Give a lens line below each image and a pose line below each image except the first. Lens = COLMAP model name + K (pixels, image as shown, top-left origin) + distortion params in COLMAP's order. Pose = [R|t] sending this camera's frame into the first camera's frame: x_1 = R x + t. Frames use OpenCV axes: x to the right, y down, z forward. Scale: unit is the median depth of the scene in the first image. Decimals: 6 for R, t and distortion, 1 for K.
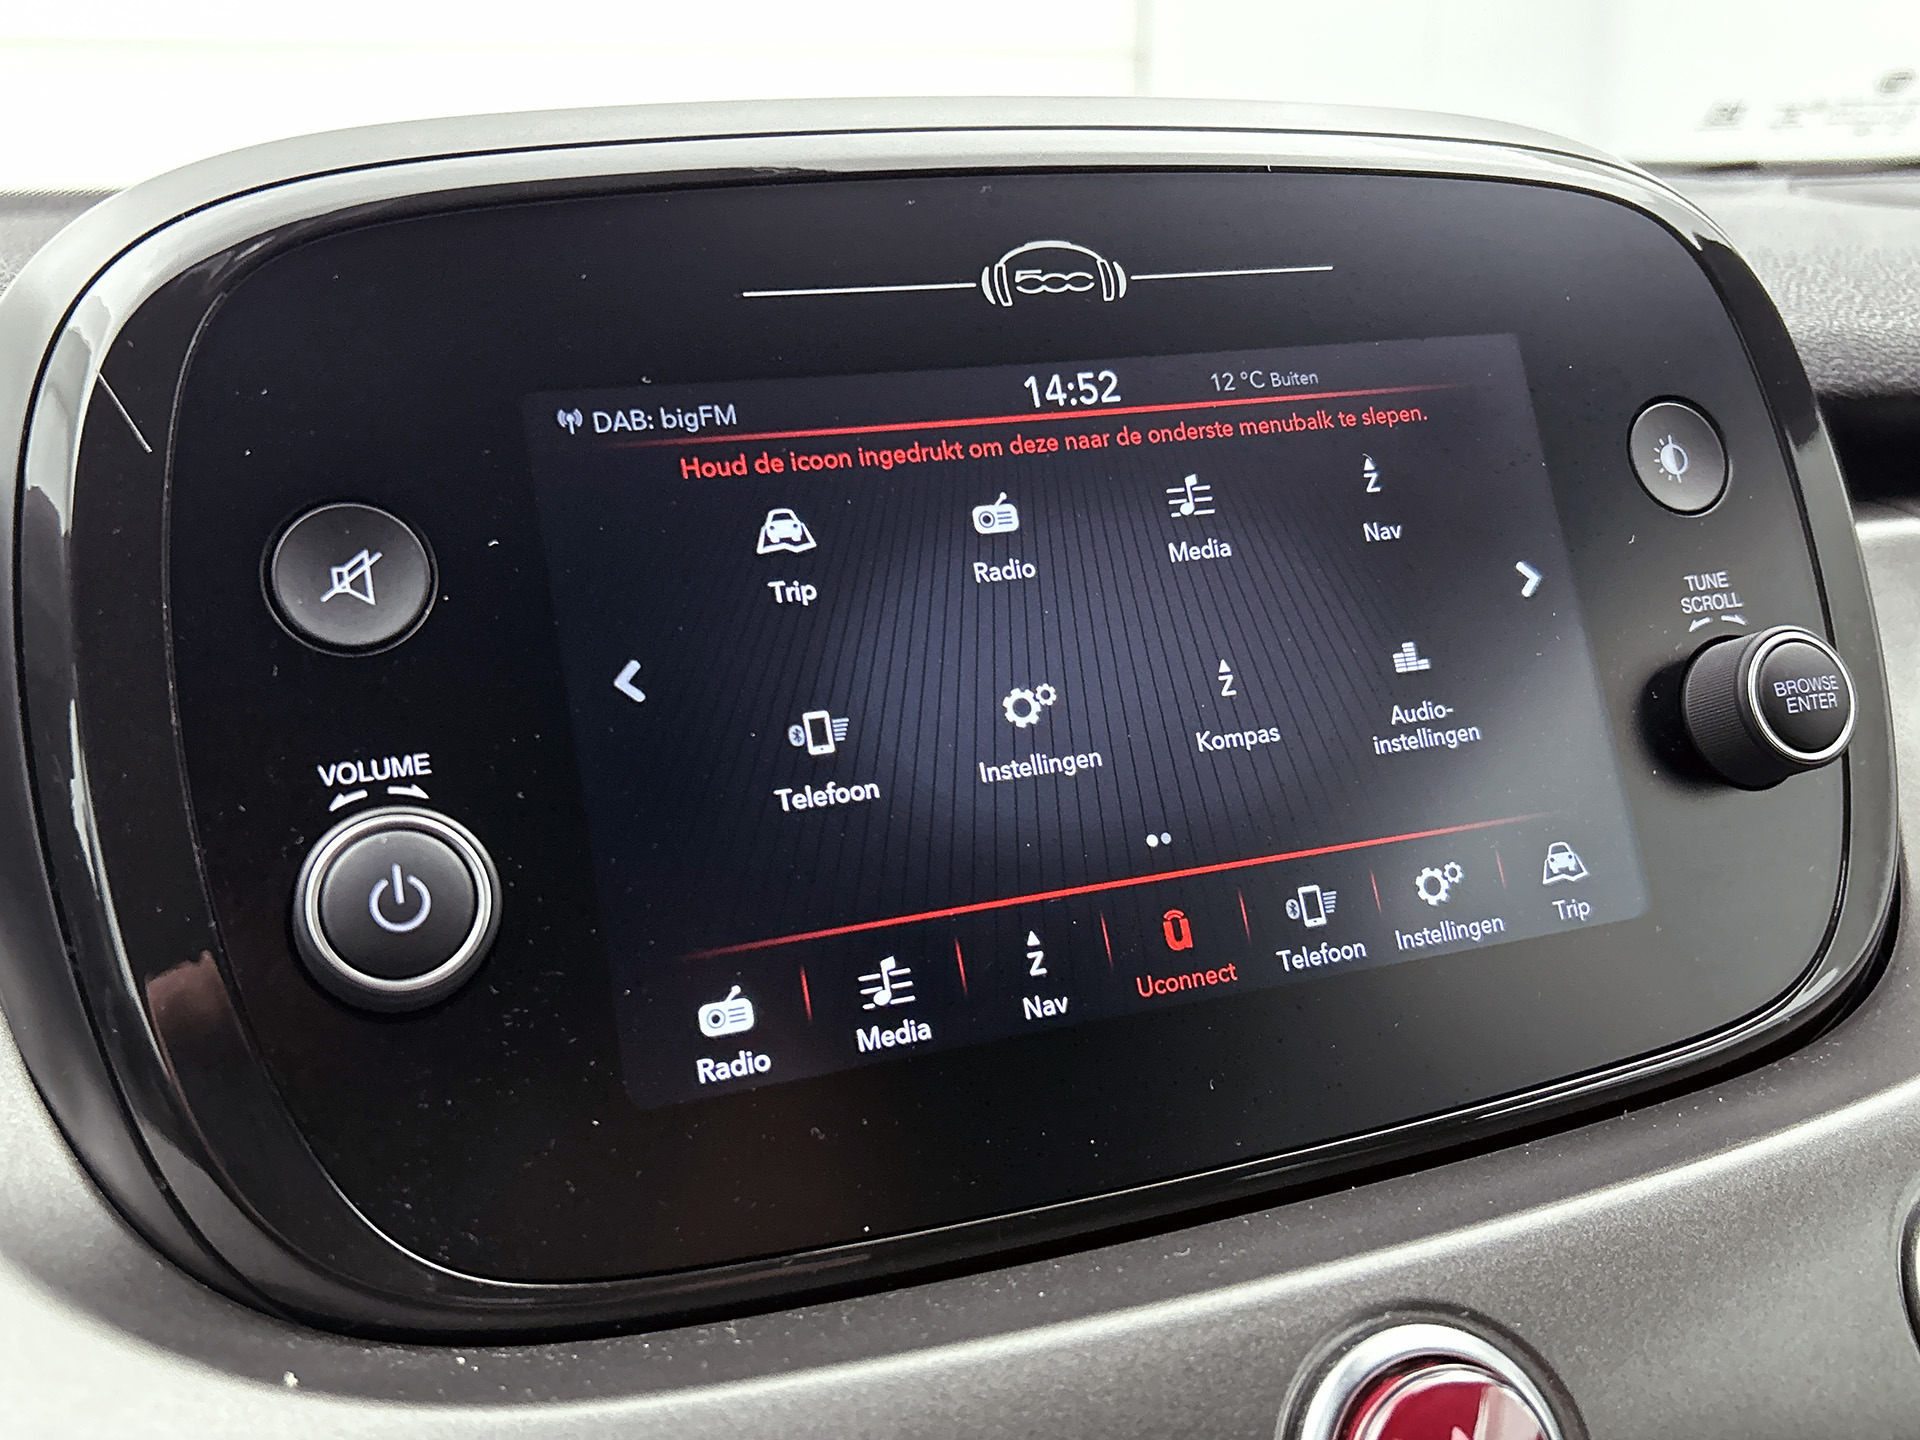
lens RADIAL K [[1881.7, 0, 970.7], [0, 1881.7, 718.7], [0, 0, 1]] dist [0.006765, 0.000000]
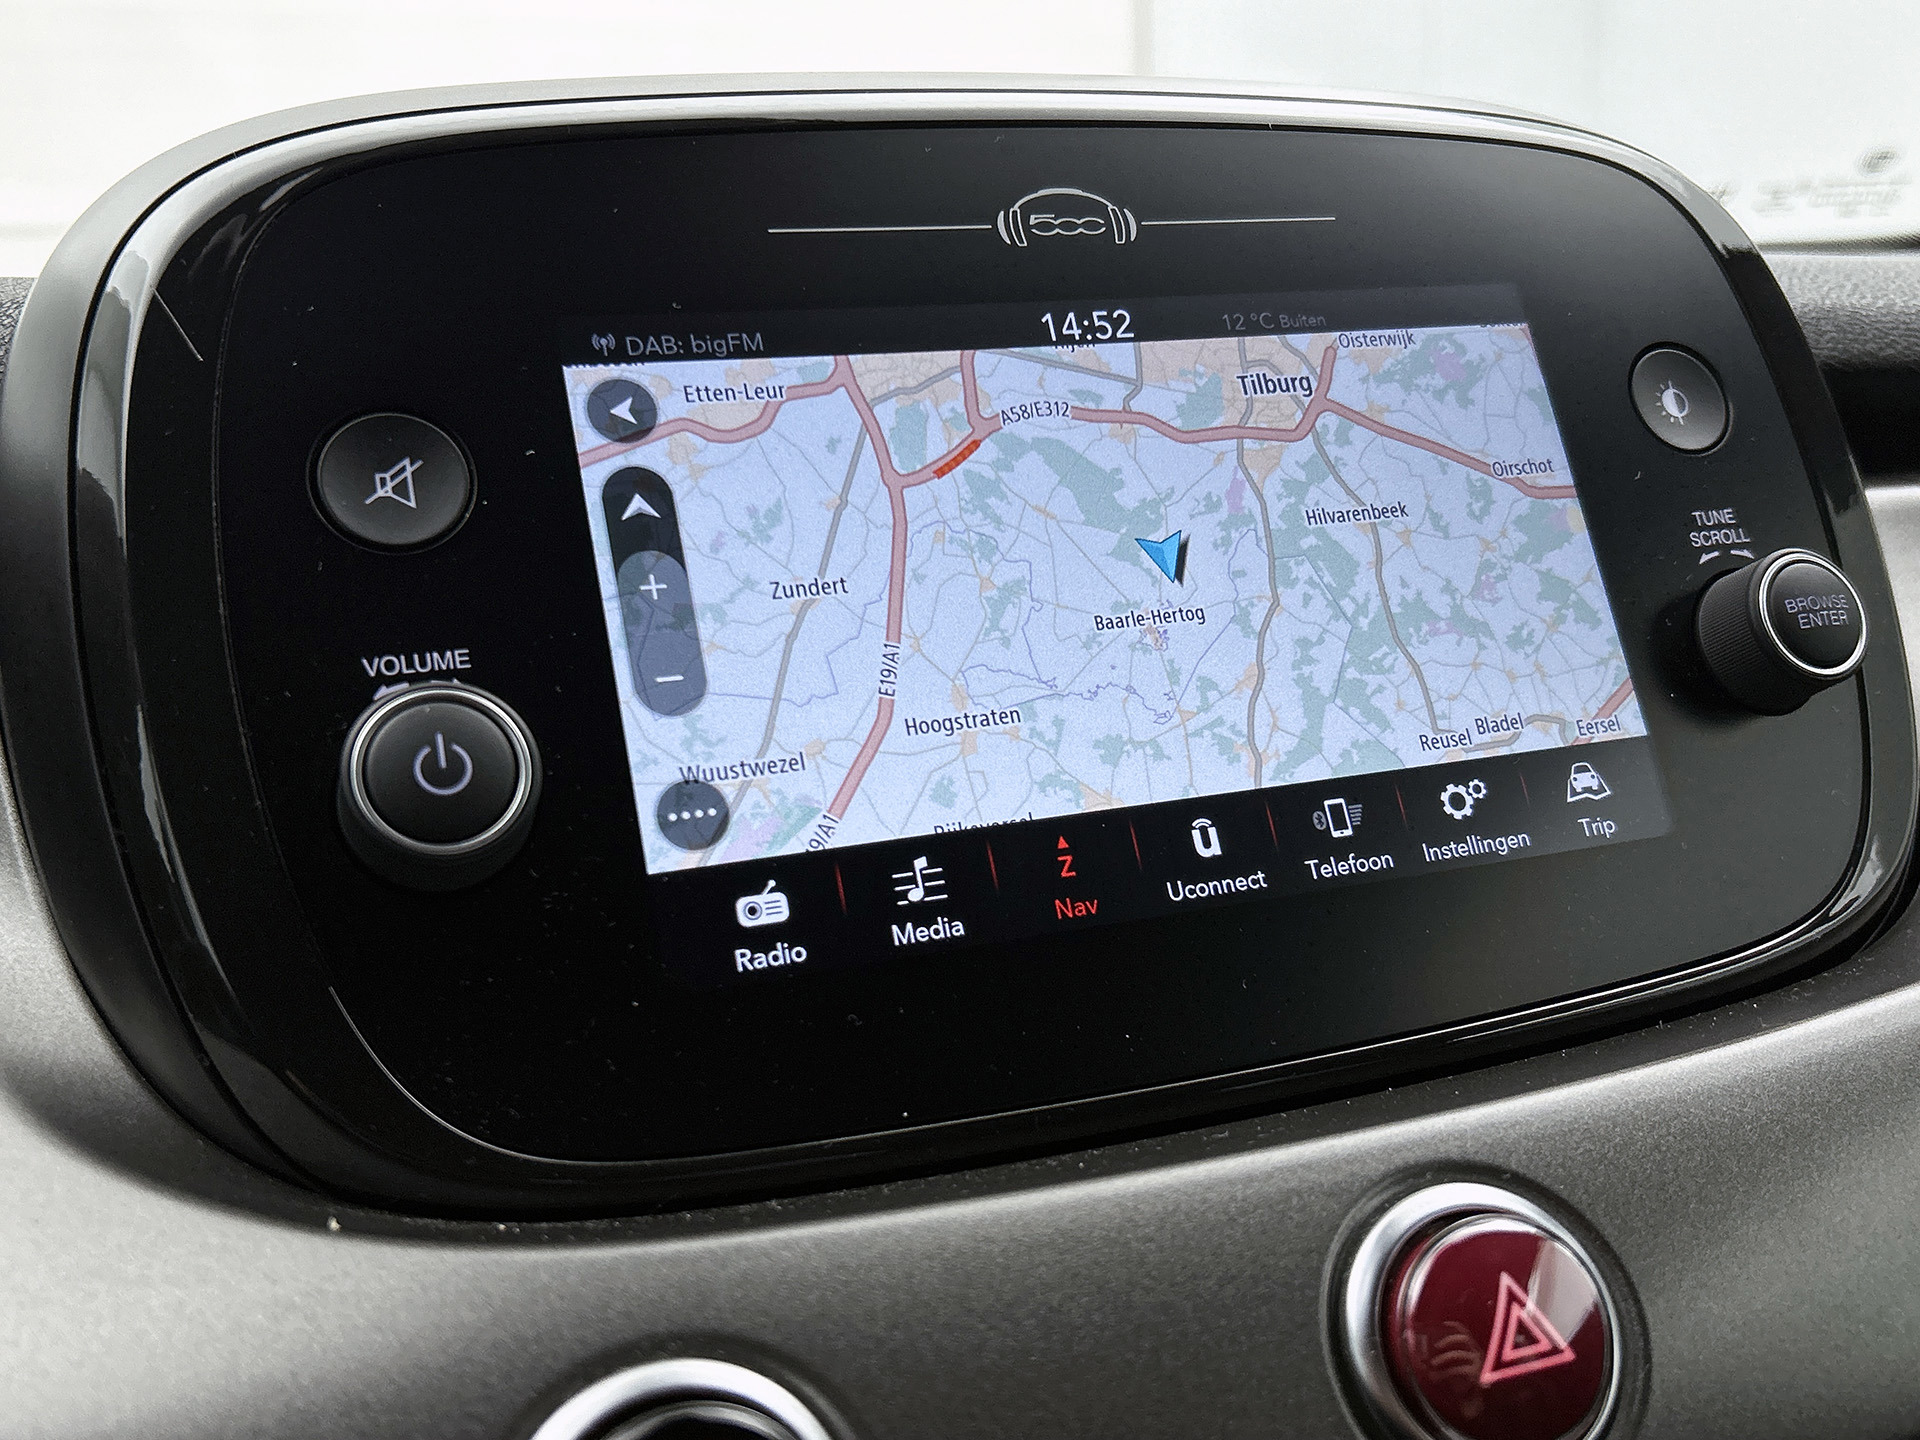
lens RADIAL K [[1881.7, 0, 977.6], [0, 1881.7, 737.5], [0, 0, 1]] dist [0.006765, 0.000000]
pose [[0.999714, -0.023032, -0.006506, -0.005373], [0.022405, 0.996219, -0.083934, 0.150802], [0.008415, 0.083764, 0.996450, -0.013405]]
